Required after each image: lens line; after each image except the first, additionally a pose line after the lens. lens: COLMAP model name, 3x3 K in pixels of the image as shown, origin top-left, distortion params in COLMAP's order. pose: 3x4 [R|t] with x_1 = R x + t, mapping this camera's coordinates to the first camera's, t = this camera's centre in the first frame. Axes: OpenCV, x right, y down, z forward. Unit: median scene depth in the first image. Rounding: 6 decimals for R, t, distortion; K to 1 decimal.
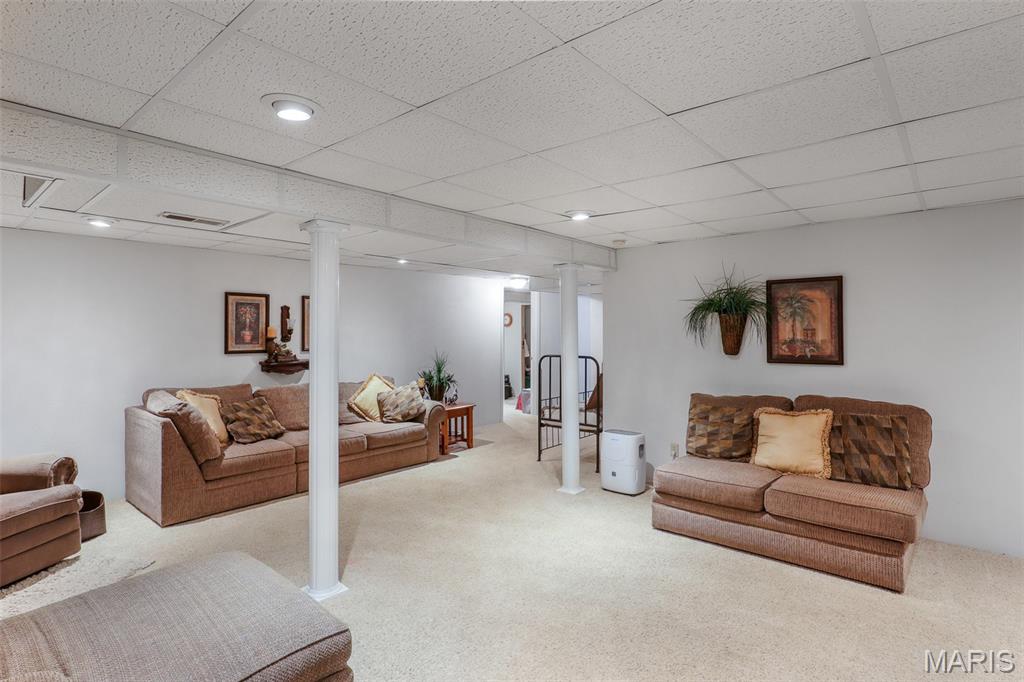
lens RADIAL K [[517.5, 0, 508.9], [0, 517.5, 329.2], [0, 0, 1]] dist [0.001171, 0.000146]
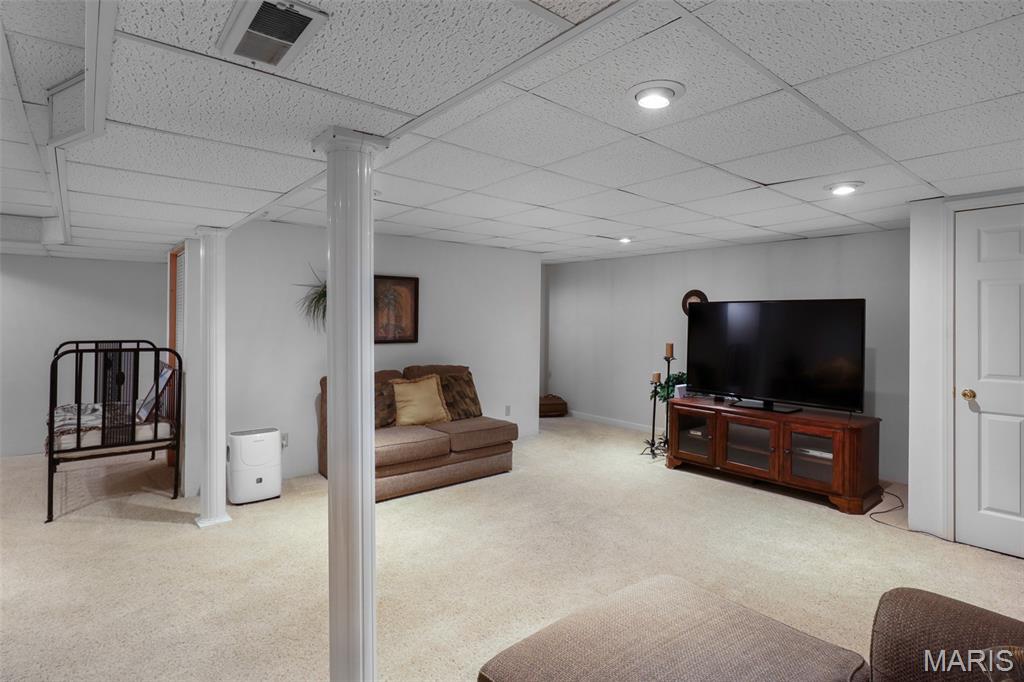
lens RADIAL K [[517.5, 0, 508.9], [0, 517.5, 329.2], [0, 0, 1]] dist [0.001171, 0.000146]
pose [[0.161092, -0.015108, 0.986824, -0.682446], [-0.020900, 0.999606, 0.018716, 0.002349], [-0.986718, -0.023639, 0.160713, 0.534802]]
